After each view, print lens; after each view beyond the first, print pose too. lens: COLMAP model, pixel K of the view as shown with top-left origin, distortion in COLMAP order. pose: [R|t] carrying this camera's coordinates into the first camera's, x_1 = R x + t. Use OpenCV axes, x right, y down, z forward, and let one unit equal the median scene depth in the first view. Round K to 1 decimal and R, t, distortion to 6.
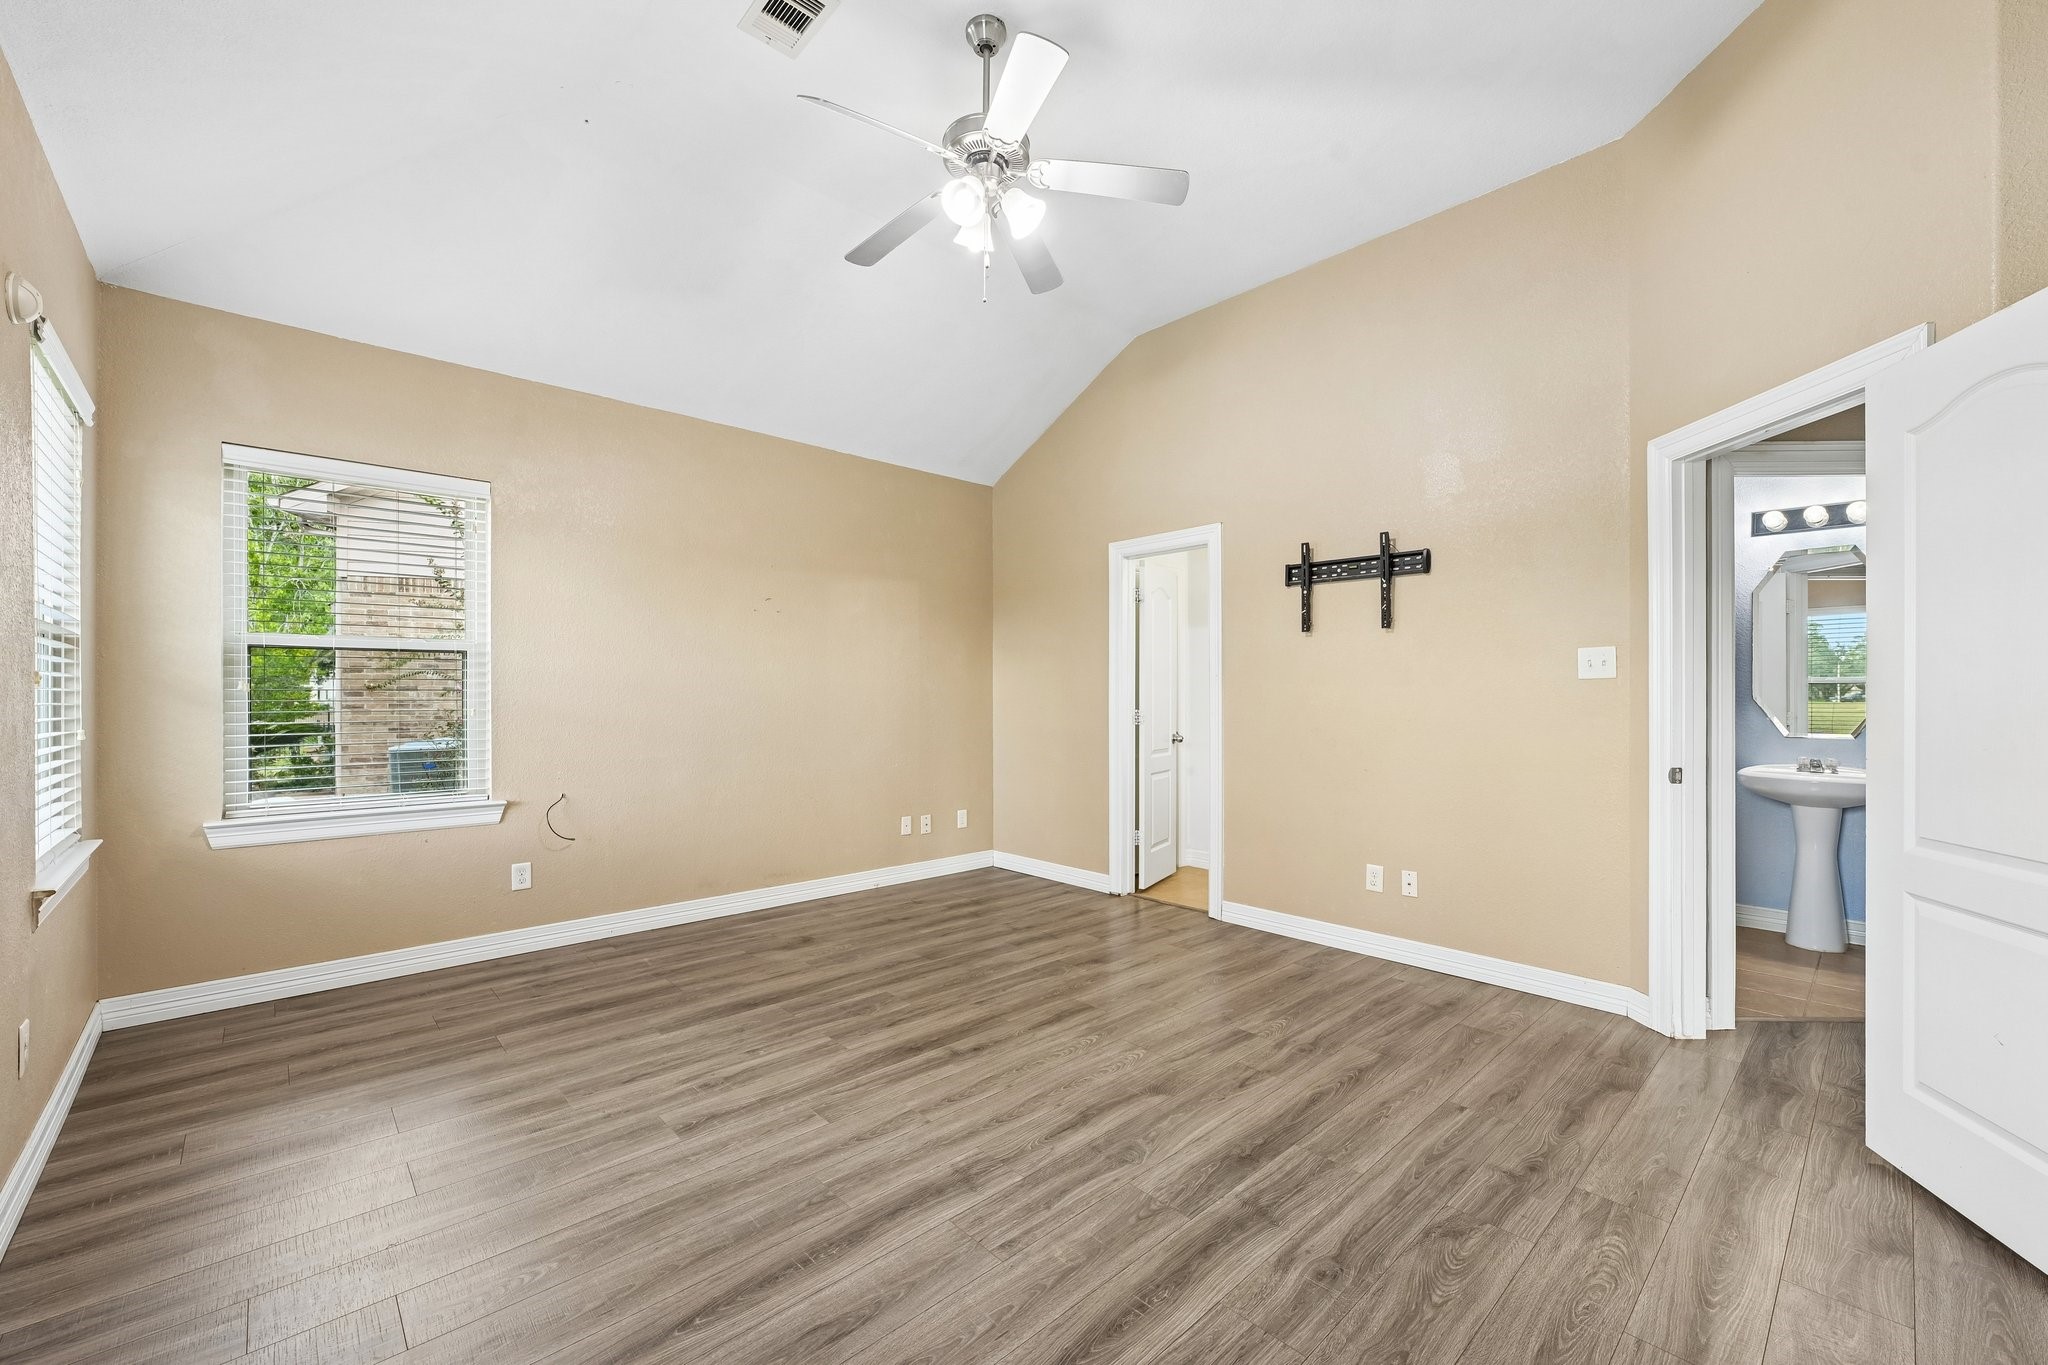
lens RADIAL K [[827.0, 0, 1016.5], [0, 827.0, 687.4], [0, 0, 1]] dist [0.002128, 0.003999]
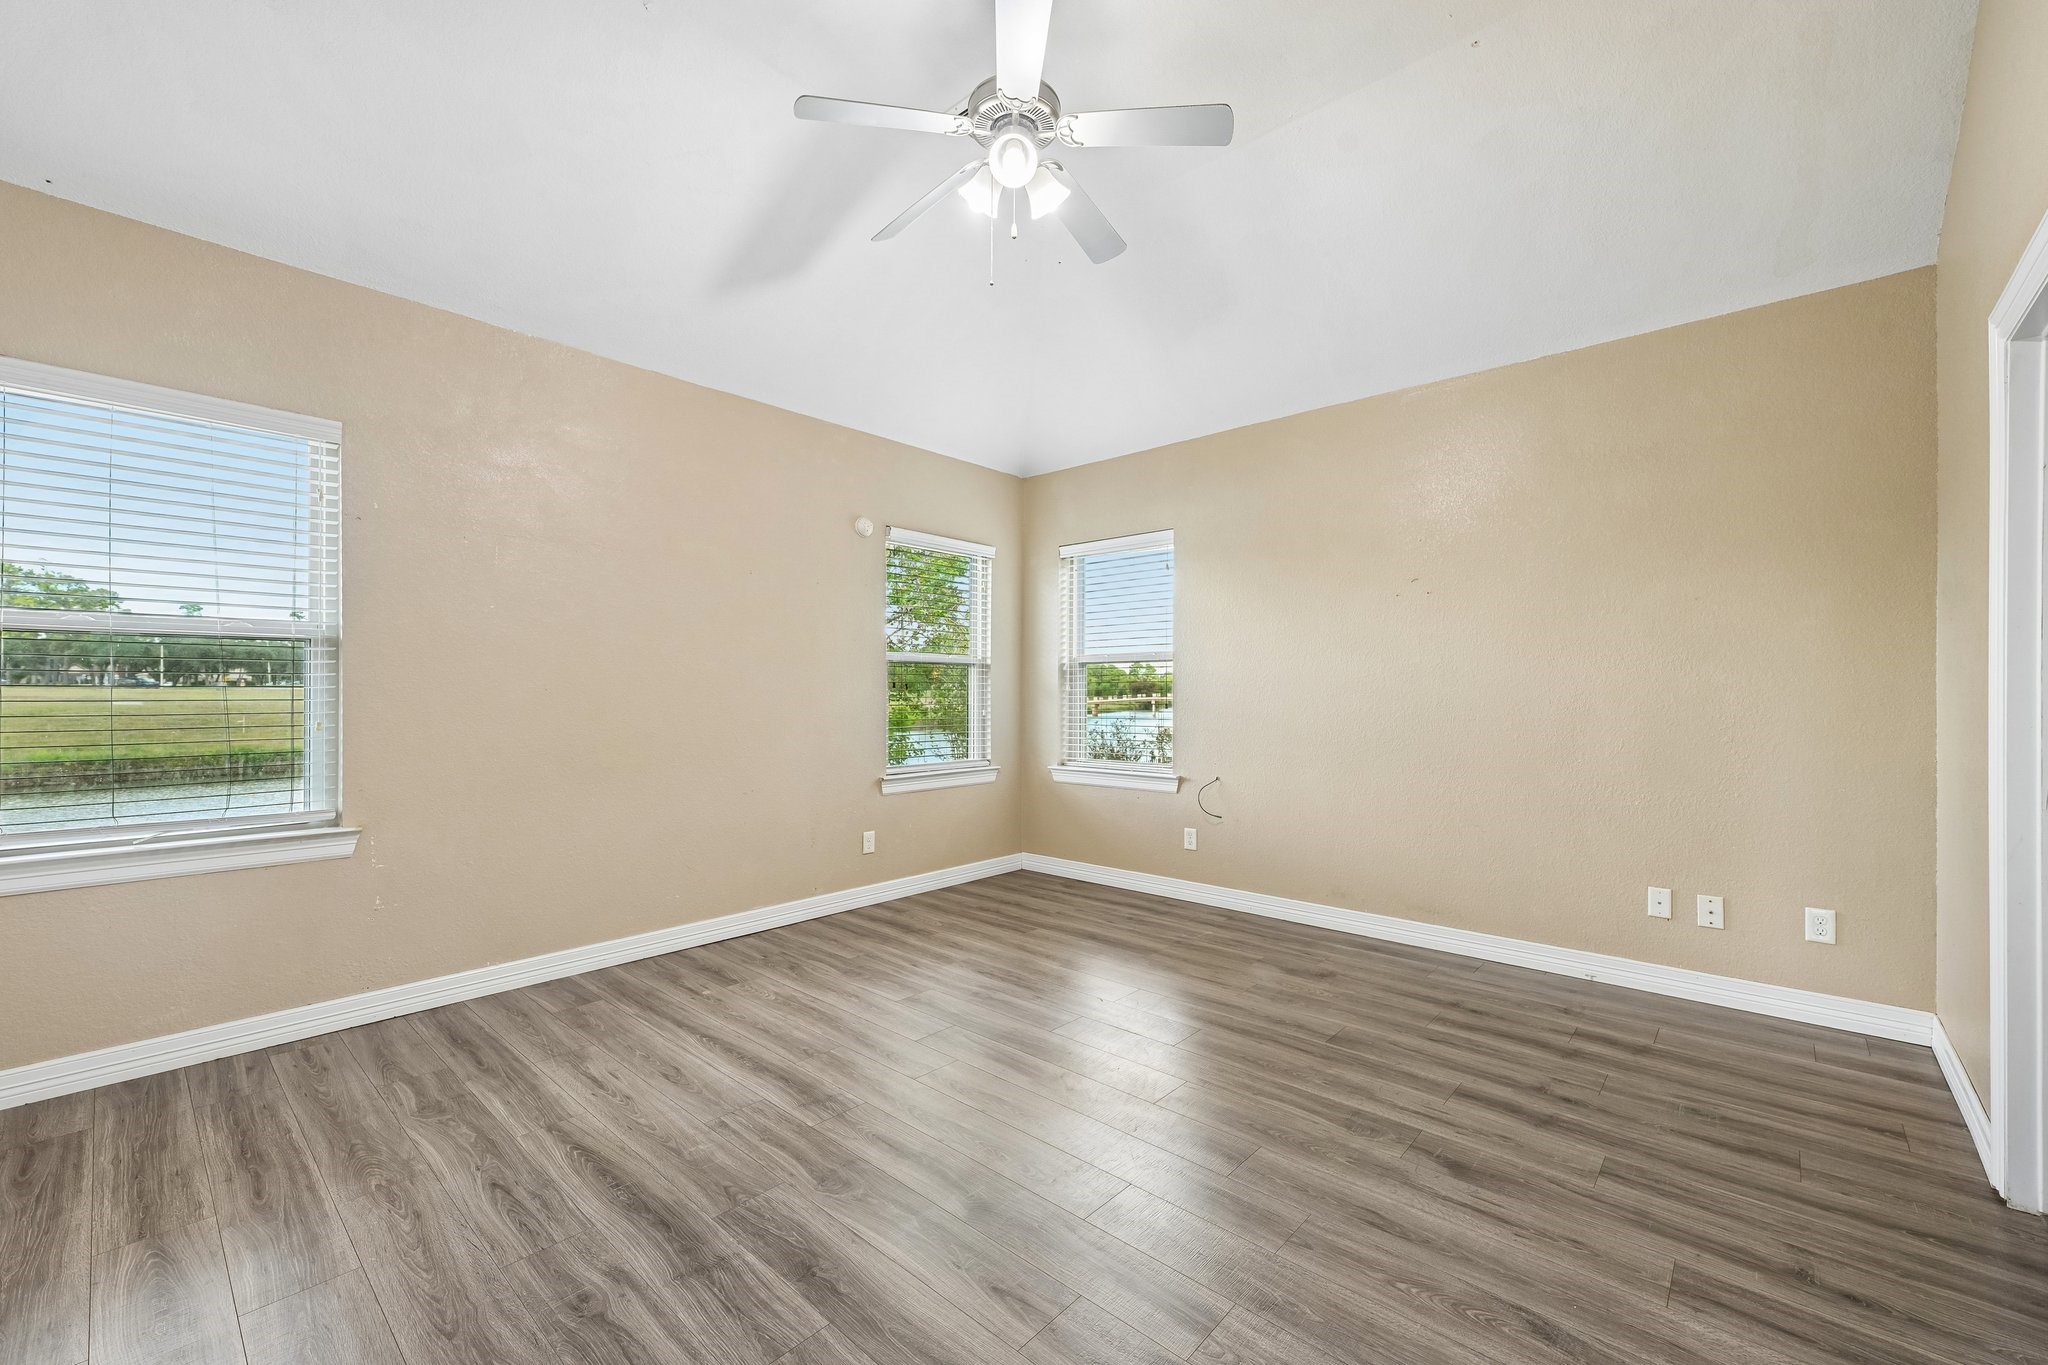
lens RADIAL K [[827.0, 0, 1016.5], [0, 827.0, 687.4], [0, 0, 1]] dist [0.002128, 0.003999]
pose [[0.082066, -0.008634, -0.996590, 0.662446], [0.008183, 0.999935, -0.007989, 0.009894], [0.996593, -0.007500, 0.082131, 0.690892]]
